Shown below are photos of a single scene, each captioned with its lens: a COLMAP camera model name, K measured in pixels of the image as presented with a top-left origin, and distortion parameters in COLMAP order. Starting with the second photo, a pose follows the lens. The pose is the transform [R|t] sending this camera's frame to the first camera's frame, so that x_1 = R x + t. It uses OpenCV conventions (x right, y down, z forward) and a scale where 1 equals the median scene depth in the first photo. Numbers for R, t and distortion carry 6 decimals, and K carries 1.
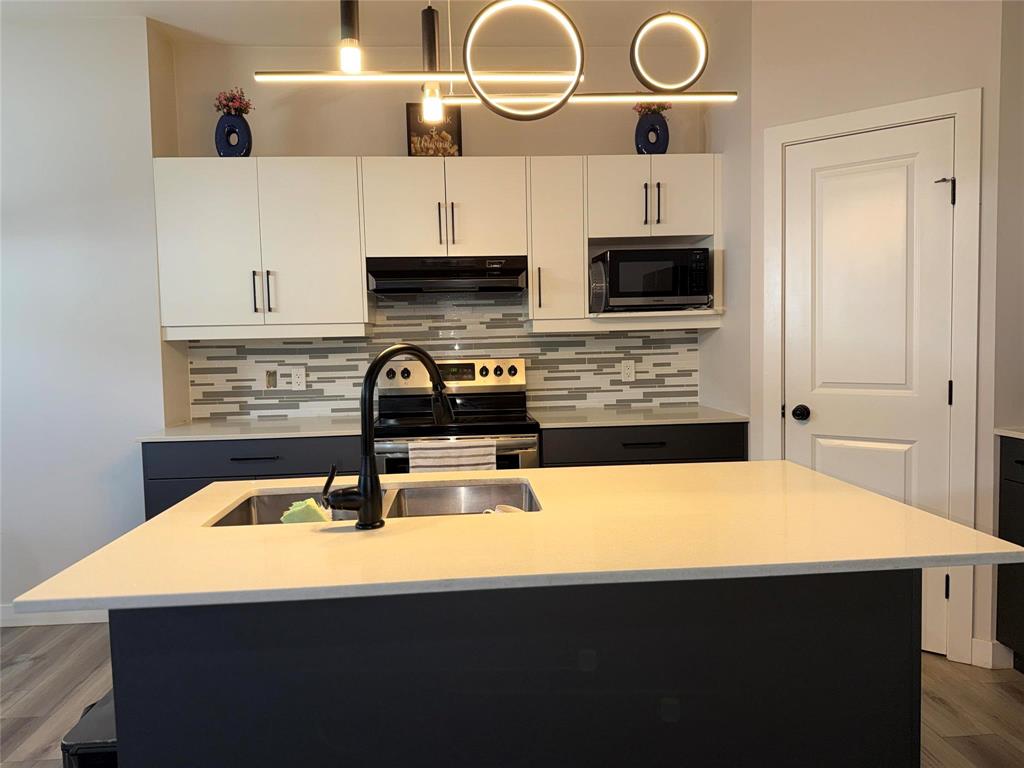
lens RADIAL K [[720.6, 0, 516.4], [0, 720.6, 381.2], [0, 0, 1]] dist [0.043145, -0.055274]
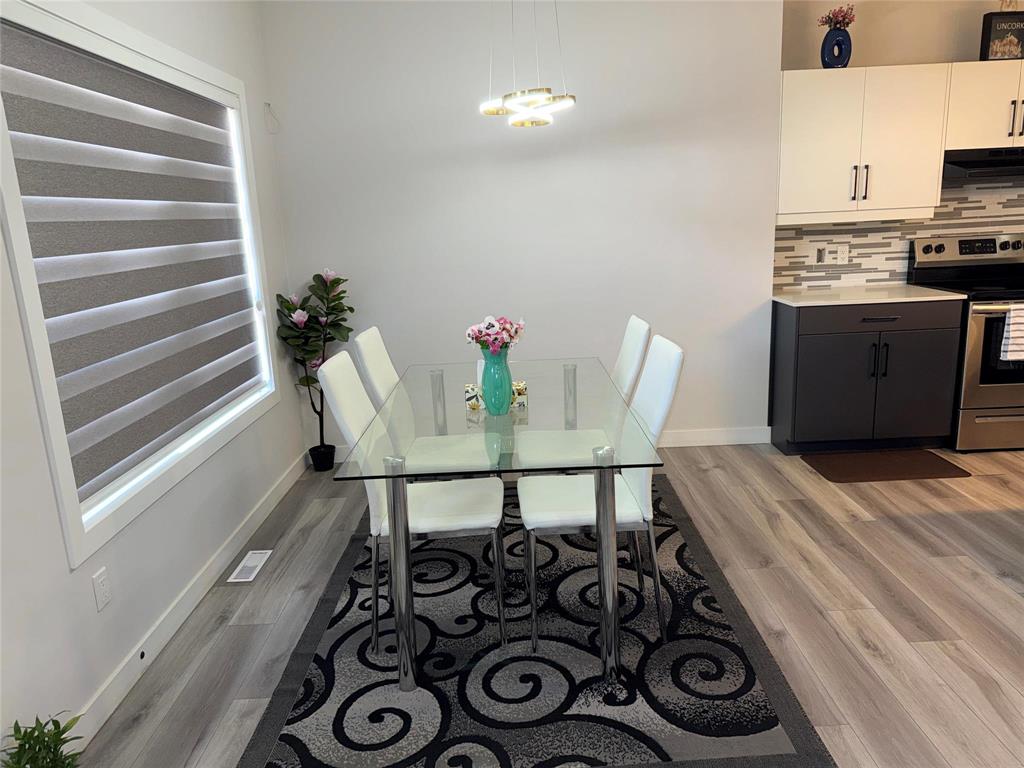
lens RADIAL K [[720.6, 0, 516.7], [0, 720.6, 383.0], [0, 0, 1]] dist [0.043145, -0.055274]
pose [[0.997097, -0.007219, -0.075798, -0.809709], [0.020200, 0.984902, 0.171928, -0.012900], [0.073413, -0.172960, 0.982189, -0.294777]]
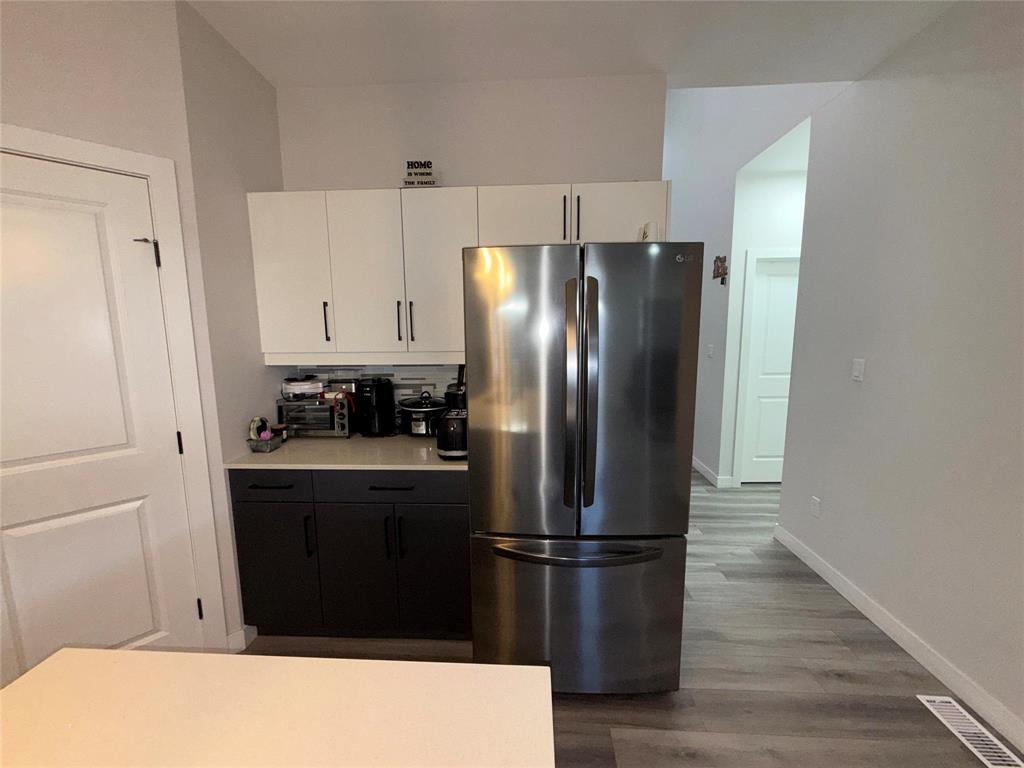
lens RADIAL K [[409.3, 0, 514.2], [0, 409.3, 384.2], [0, 0, 1]] dist [-0.005945, 0.002756]
pose [[0.138217, -0.116178, 0.983564, 0.061194], [0.063544, 0.992090, 0.108255, -0.084082], [-0.988361, 0.047537, 0.144506, 0.329913]]
